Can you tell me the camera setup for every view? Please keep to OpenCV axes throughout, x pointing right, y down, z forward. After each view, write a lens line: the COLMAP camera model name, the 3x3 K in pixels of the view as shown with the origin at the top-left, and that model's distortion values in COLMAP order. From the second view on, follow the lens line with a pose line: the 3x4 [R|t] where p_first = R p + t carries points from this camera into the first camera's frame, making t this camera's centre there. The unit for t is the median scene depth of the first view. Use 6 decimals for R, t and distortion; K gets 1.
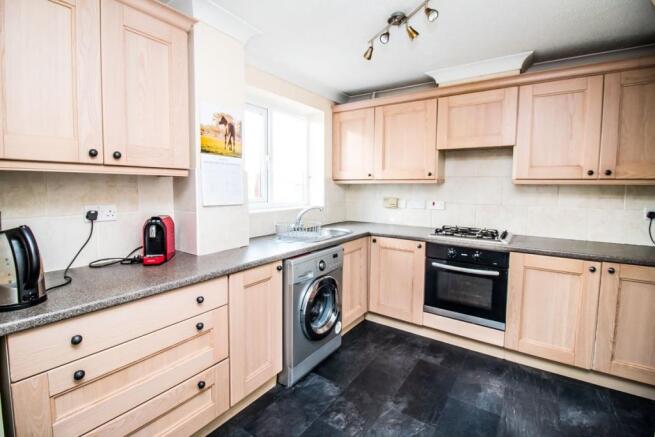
lens RADIAL K [[302.5, 0, 329.3], [0, 302.5, 204.8], [0, 0, 1]] dist [-0.000215, -0.013471]
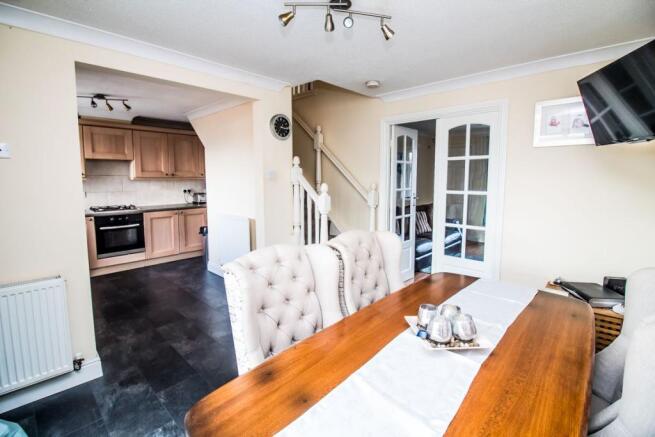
lens RADIAL K [[302.5, 0, 329.3], [0, 302.5, 204.8], [0, 0, 1]] dist [-0.000215, -0.013471]
pose [[0.157826, -0.106728, 0.981682, -1.148942], [0.065427, 0.993088, 0.097449, -0.017324], [-0.985297, 0.048849, 0.163718, -0.566796]]
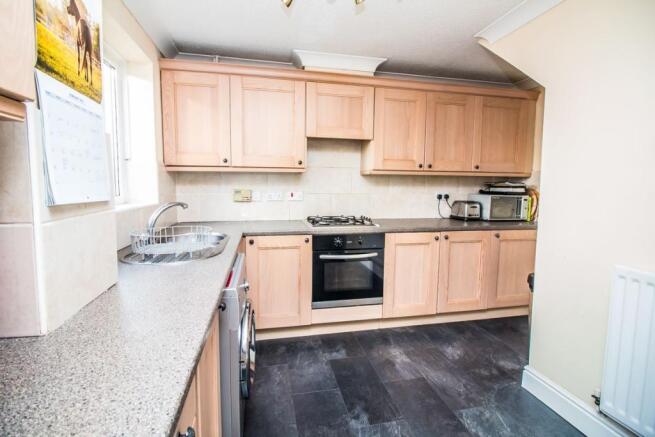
lens RADIAL K [[300.0, 0, 326.6], [0, 300.0, 206.9], [0, 0, 1]] dist [0.000998, -0.012638]
pose [[0.687825, -0.057227, 0.723618, -0.334923], [0.043065, 0.998349, 0.038019, 0.004329], [-0.724598, 0.005012, 0.689153, 0.354562]]
